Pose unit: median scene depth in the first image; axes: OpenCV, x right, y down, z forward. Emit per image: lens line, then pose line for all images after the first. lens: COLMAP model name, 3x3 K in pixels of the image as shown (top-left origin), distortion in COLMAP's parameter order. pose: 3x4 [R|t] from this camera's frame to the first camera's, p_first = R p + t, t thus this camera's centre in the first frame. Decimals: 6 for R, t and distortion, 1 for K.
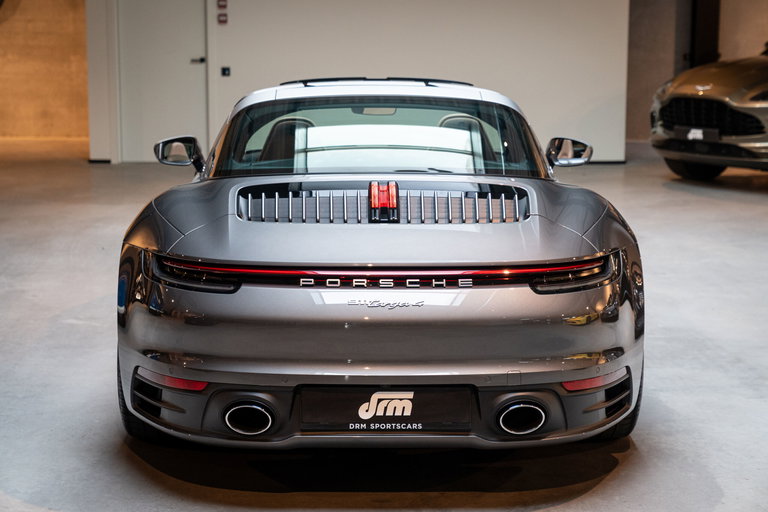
lens RADIAL K [[1528.2, 0, 387.4], [0, 1528.2, 258.2], [0, 0, 1]] dist [0.039613, 0.000000]
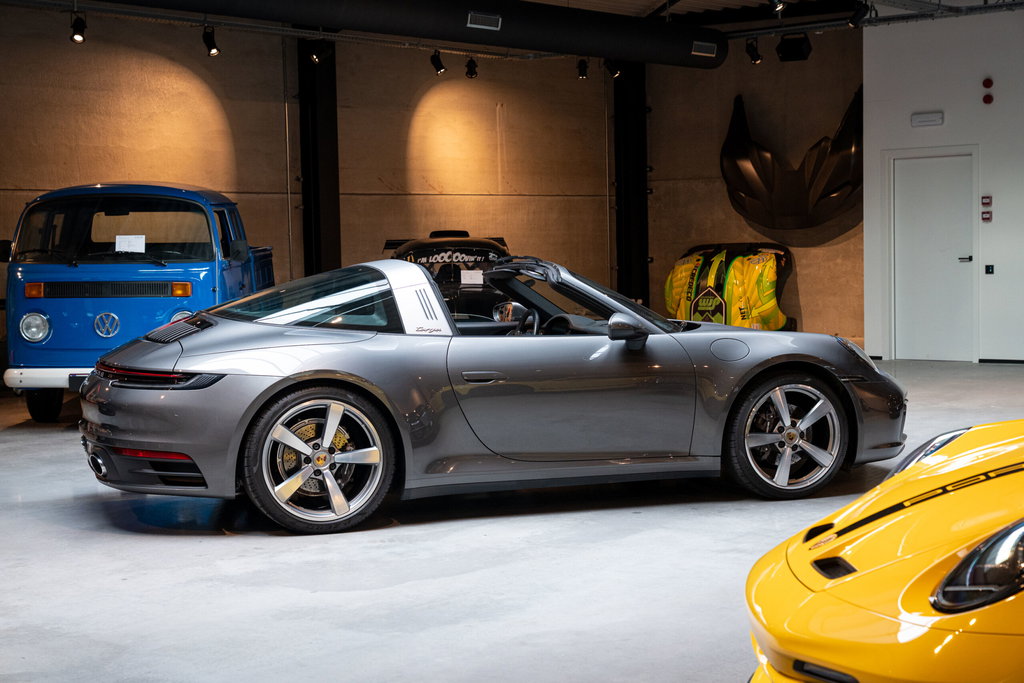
lens RADIAL K [[1684.0, 0, 518.3], [0, 1684.0, 350.2], [0, 0, 1]] dist [0.041430, 0.000000]
pose [[0.740931, 0.020182, -0.671277, 0.474765], [-0.079236, 0.995194, -0.057538, 0.018788], [0.666890, 0.095821, 0.738970, 0.002998]]
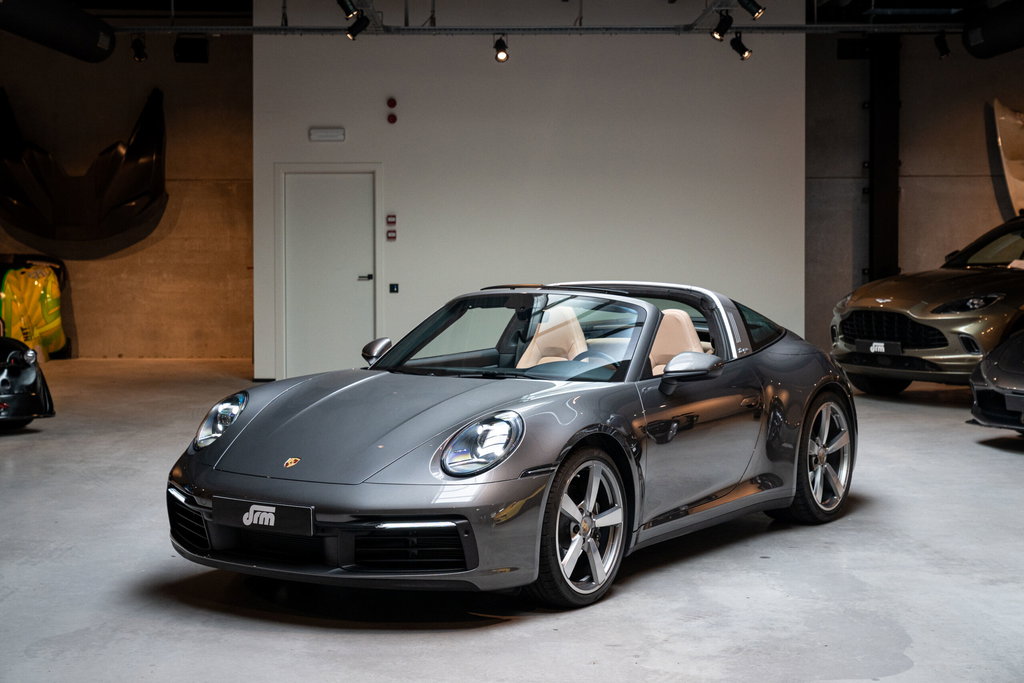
lens RADIAL K [[1779.4, 0, 471.0], [0, 1779.4, 289.5], [0, 0, 1]] dist [0.035379, 0.000000]
pose [[0.999660, -0.005399, -0.025504, -0.032308], [0.002186, 0.992237, -0.124340, 0.024958], [0.025977, 0.124242, 0.991912, -0.157092]]
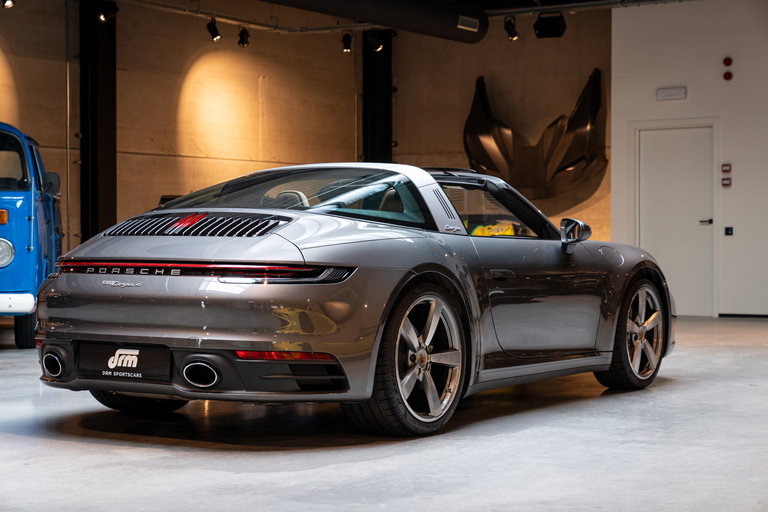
lens RADIAL K [[1528.2, 0, 384.6], [0, 1528.2, 256.0], [0, 0, 1]] dist [0.039613, 0.000000]
pose [[0.817588, -0.004121, -0.575789, 0.373816], [-0.083740, 0.988492, -0.125981, 0.059865], [0.569682, 0.151217, 0.807834, -0.000108]]
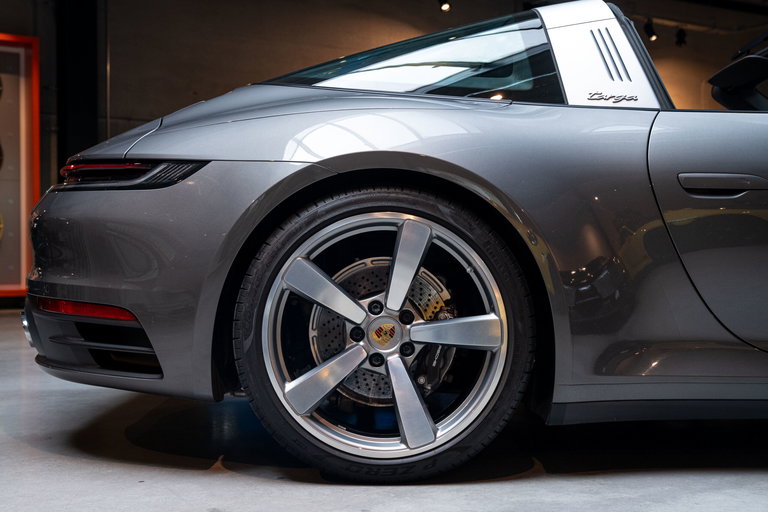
lens RADIAL K [[996.1, 0, 400.0], [0, 996.1, 266.3], [0, 0, 1]] dist [0.041882, 0.000000]
pose [[0.516993, -0.002942, -0.855985, 0.154366], [-0.129967, 0.988131, -0.081893, 0.031710], [0.846066, 0.153588, 0.510474, 0.334100]]
